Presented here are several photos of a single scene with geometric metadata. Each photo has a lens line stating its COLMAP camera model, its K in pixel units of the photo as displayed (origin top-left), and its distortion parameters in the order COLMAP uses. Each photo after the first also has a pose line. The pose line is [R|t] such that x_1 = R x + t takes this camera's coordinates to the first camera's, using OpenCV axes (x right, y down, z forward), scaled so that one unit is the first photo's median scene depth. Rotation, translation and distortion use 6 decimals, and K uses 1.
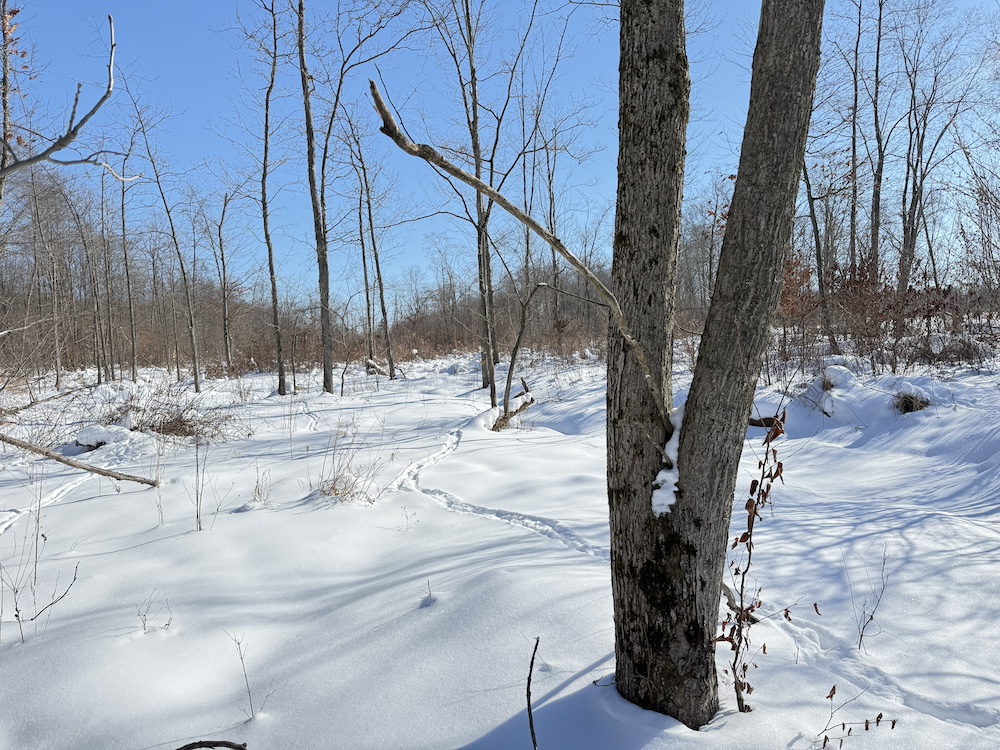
lens RADIAL K [[690.2, 0, 533.0], [0, 690.2, 387.1], [0, 0, 1]] dist [0.008259, -0.020039]
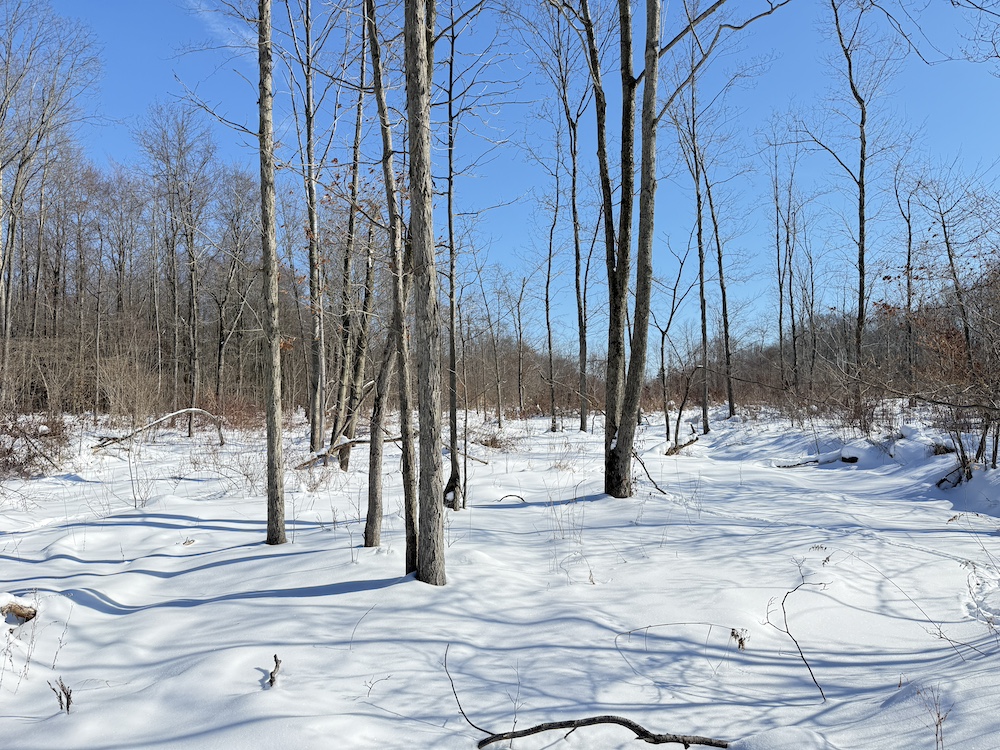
lens RADIAL K [[690.2, 0, 502.0], [0, 690.2, 378.6], [0, 0, 1]] dist [0.008259, -0.020039]
pose [[0.903237, 0.009829, -0.429029, 0.167999], [-0.045745, 0.996247, -0.073484, 0.011630], [0.426696, 0.086000, 0.900297, -0.377706]]
